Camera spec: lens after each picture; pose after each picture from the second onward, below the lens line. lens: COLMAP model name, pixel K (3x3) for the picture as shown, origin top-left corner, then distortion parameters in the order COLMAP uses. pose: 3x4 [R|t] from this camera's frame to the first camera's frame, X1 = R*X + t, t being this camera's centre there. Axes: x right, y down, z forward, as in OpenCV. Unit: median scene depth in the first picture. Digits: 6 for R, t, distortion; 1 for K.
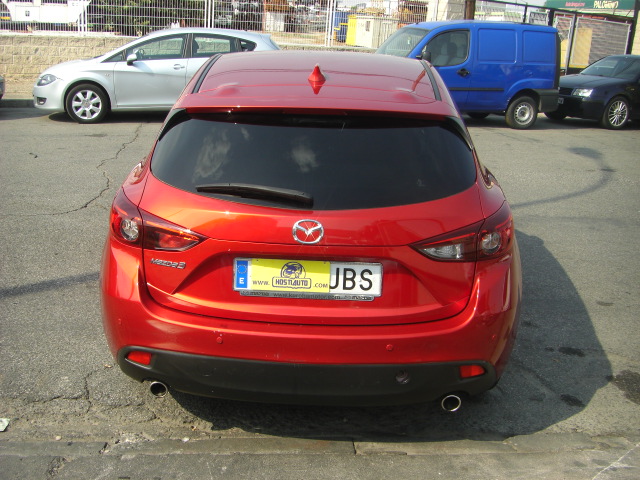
lens RADIAL K [[746.2, 0, 290.1], [0, 746.2, 262.8], [0, 0, 1]] dist [-0.211668, 0.179314]
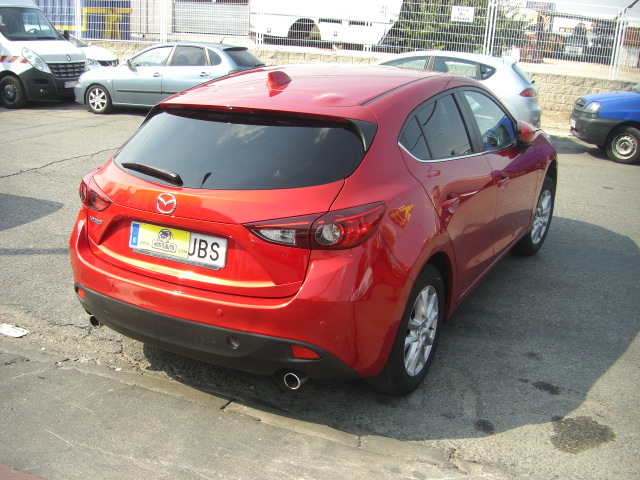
lens RADIAL K [[746.2, 0, 290.1], [0, 746.2, 262.8], [0, 0, 1]] dist [-0.211668, 0.179314]
pose [[0.876453, 0.133992, -0.462467, 0.739449], [-0.151702, 0.988426, -0.001120, 0.023550], [0.456964, 0.071139, 0.886636, 0.025995]]
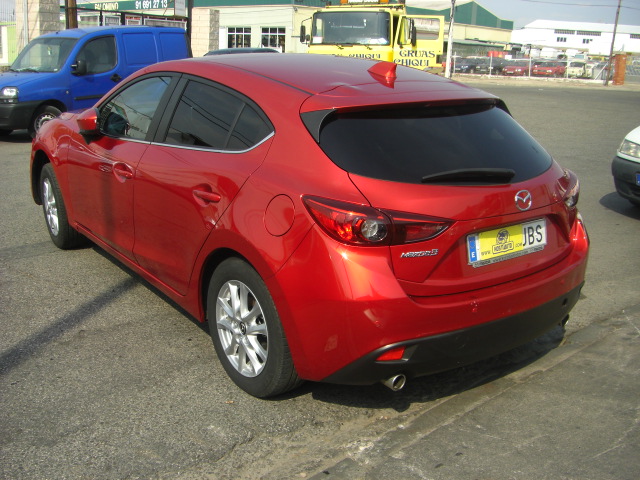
lens RADIAL K [[746.2, 0, 290.1], [0, 746.2, 262.8], [0, 0, 1]] dist [-0.211668, 0.179314]
pose [[0.787432, -0.207699, 0.580355, -0.934376], [0.212739, 0.975242, 0.060375, -0.090570], [-0.578526, 0.075923, 0.812123, 0.254441]]
